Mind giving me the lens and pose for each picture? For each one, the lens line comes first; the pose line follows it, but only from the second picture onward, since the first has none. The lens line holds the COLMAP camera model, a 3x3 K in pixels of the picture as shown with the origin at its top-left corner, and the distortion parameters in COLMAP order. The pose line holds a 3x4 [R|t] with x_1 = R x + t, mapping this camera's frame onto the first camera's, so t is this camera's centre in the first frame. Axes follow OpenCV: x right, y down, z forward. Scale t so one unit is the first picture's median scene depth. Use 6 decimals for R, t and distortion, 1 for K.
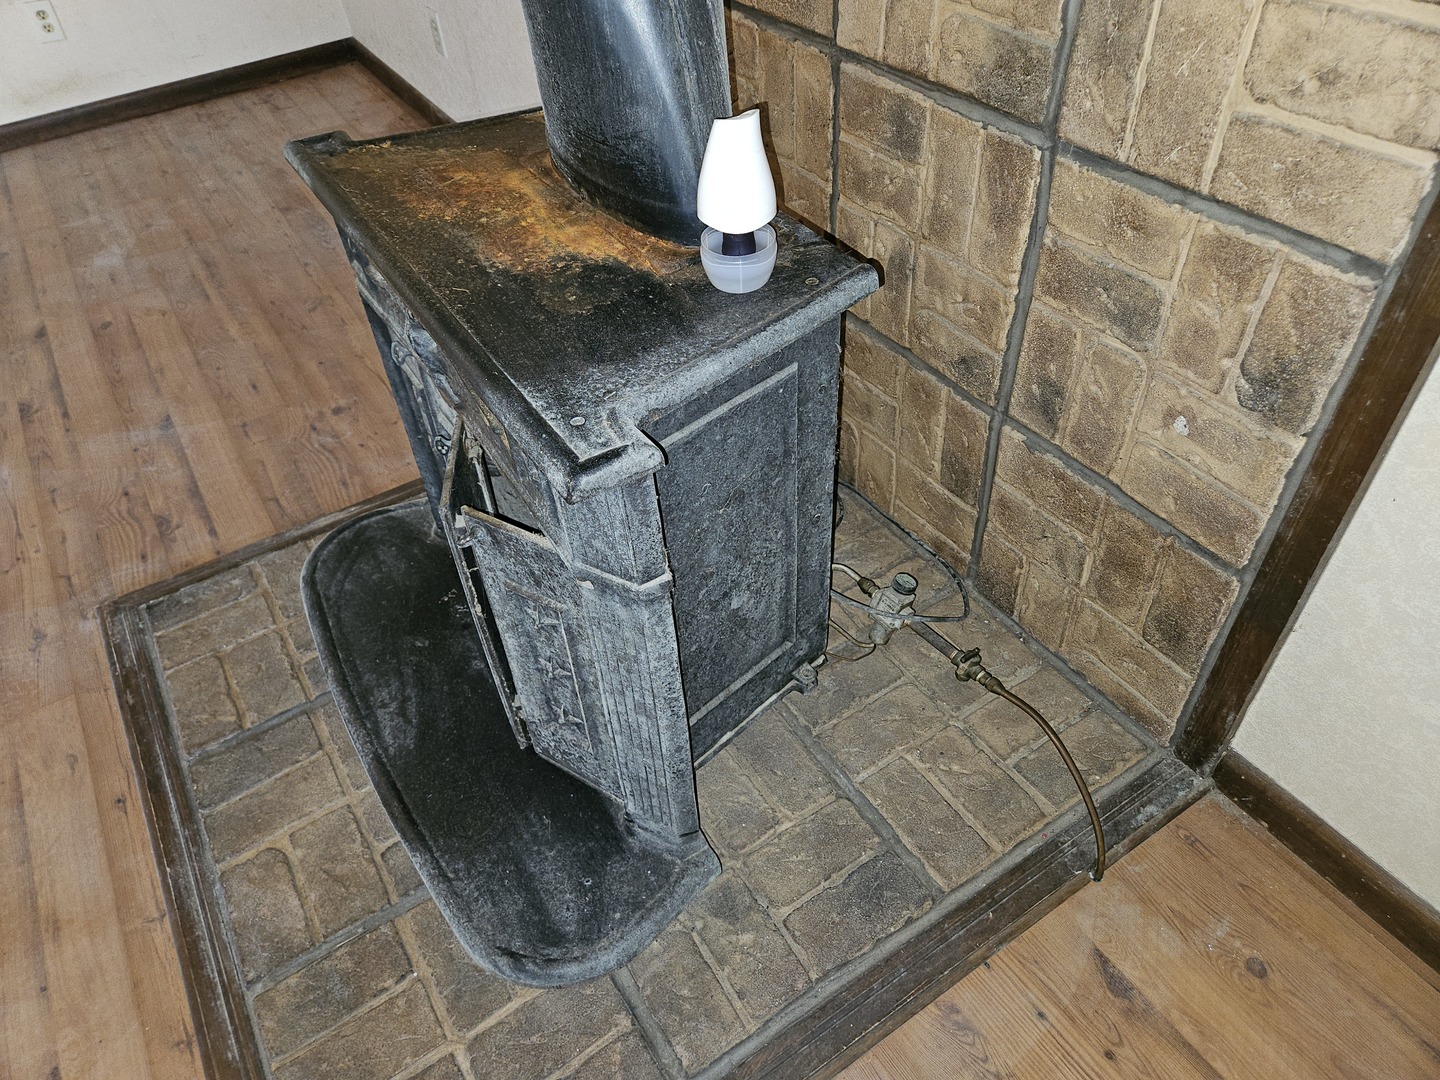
lens RADIAL K [[960.7, 0, 723.6], [0, 960.7, 537.2], [0, 0, 1]] dist [0.060475, -0.044253]
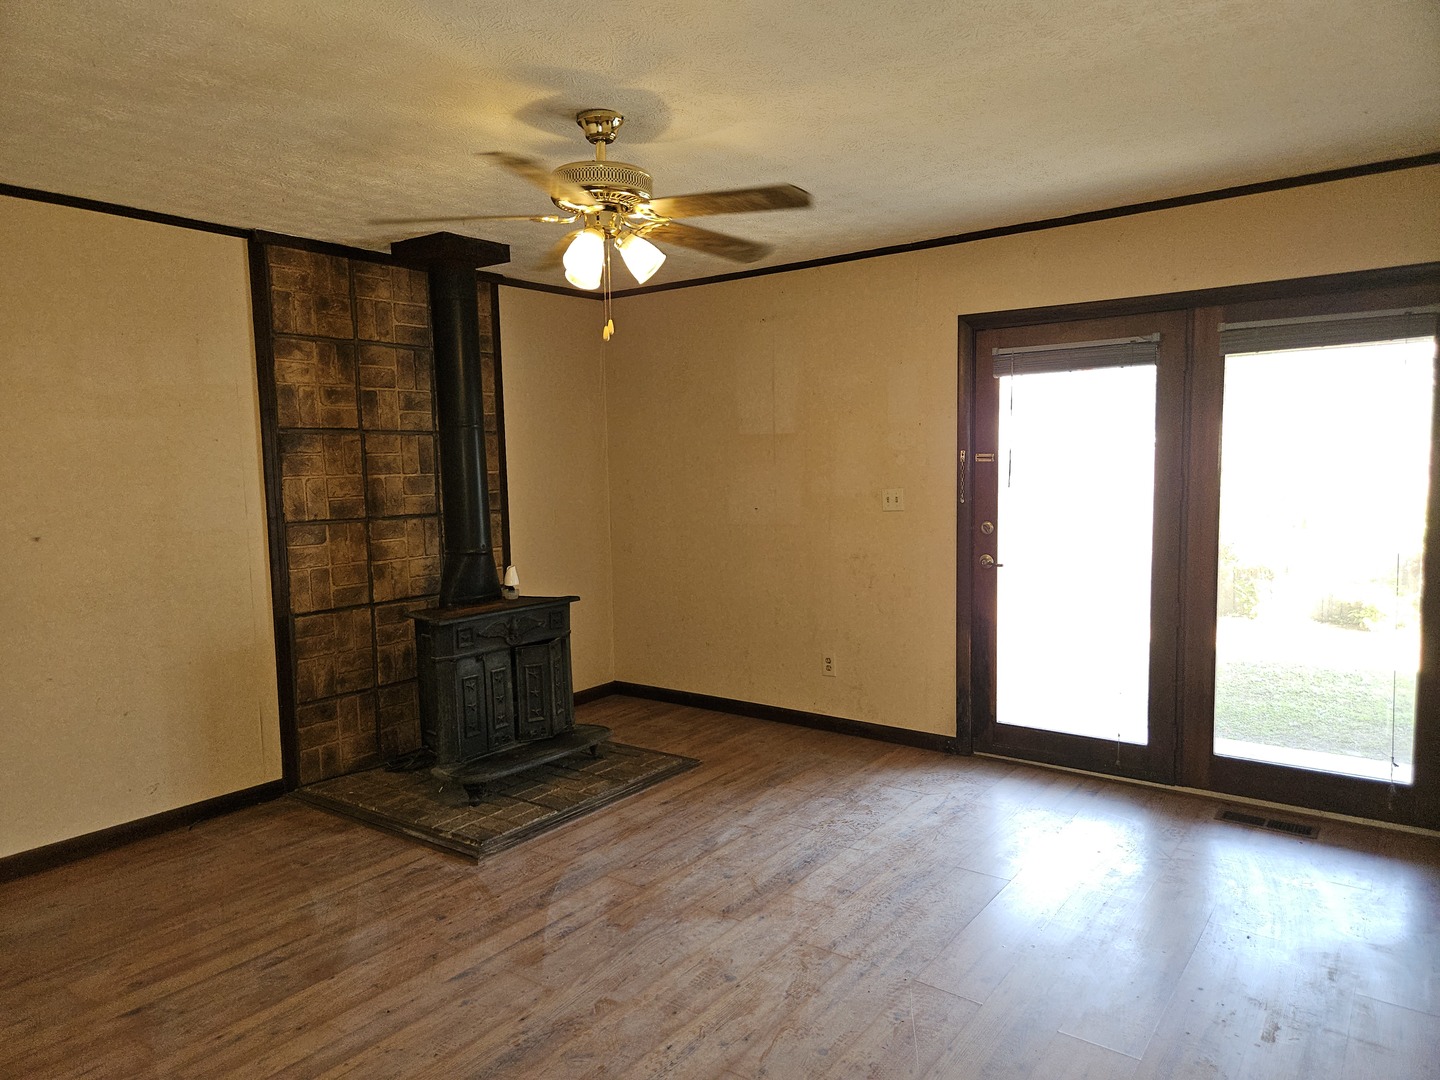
lens RADIAL K [[960.7, 0, 720.1], [0, 960.7, 541.5], [0, 0, 1]] dist [0.060475, -0.044253]
pose [[-0.341271, -0.037210, 0.939228, -2.218070], [0.670099, 0.691088, 0.270861, -0.495077], [-0.659168, 0.721813, -0.210914, 0.503036]]
